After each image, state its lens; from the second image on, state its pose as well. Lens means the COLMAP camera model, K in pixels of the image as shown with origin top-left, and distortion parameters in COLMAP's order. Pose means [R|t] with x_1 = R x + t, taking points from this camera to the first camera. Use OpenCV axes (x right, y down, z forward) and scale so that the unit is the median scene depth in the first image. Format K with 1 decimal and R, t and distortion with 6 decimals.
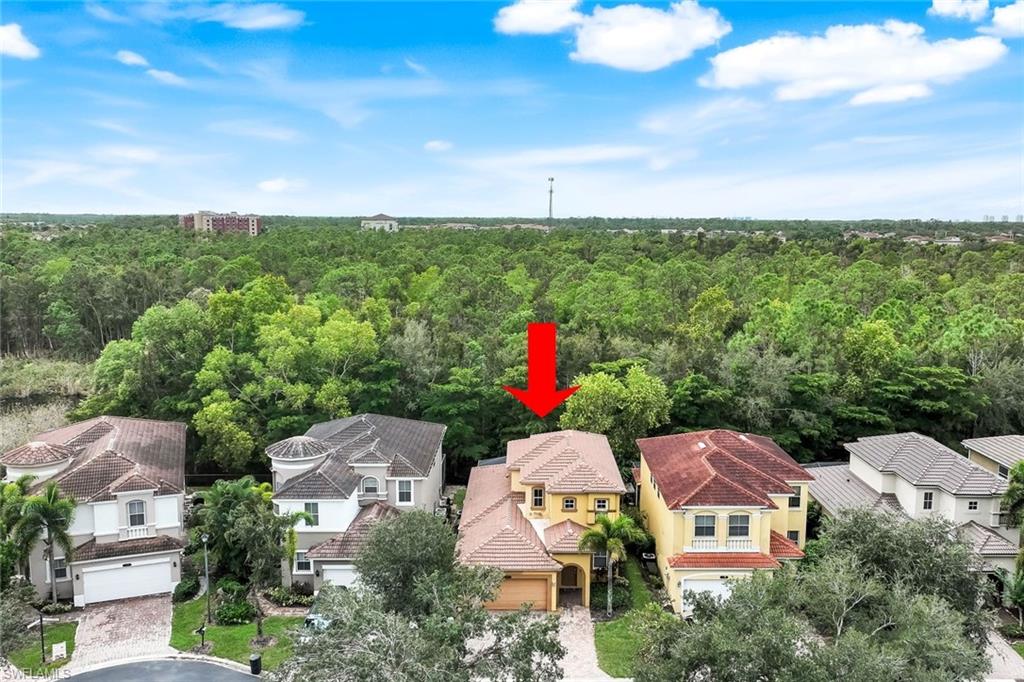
lens RADIAL K [[880.5, 0, 547.7], [0, 880.5, 340.8], [0, 0, 1]] dist [0.004728, -0.006254]
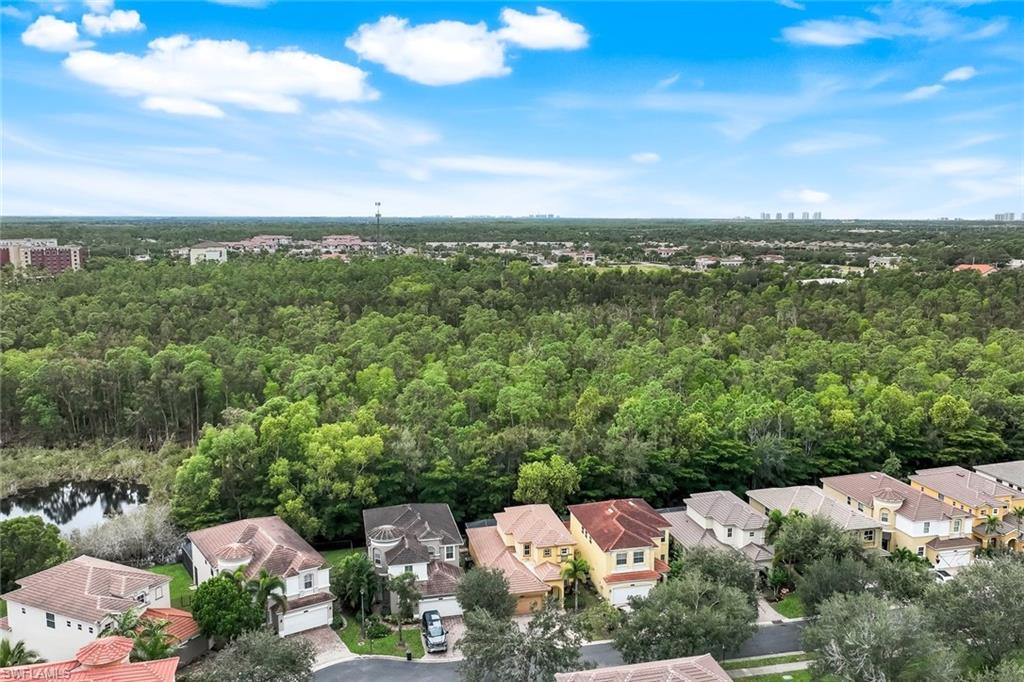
lens RADIAL K [[880.5, 0, 547.7], [0, 880.5, 340.8], [0, 0, 1]] dist [0.004728, -0.006254]
pose [[0.976069, -0.039223, 0.213895, -0.334289], [0.038067, 0.999230, 0.009522, -0.260647], [-0.214103, -0.001152, 0.976810, -0.753221]]
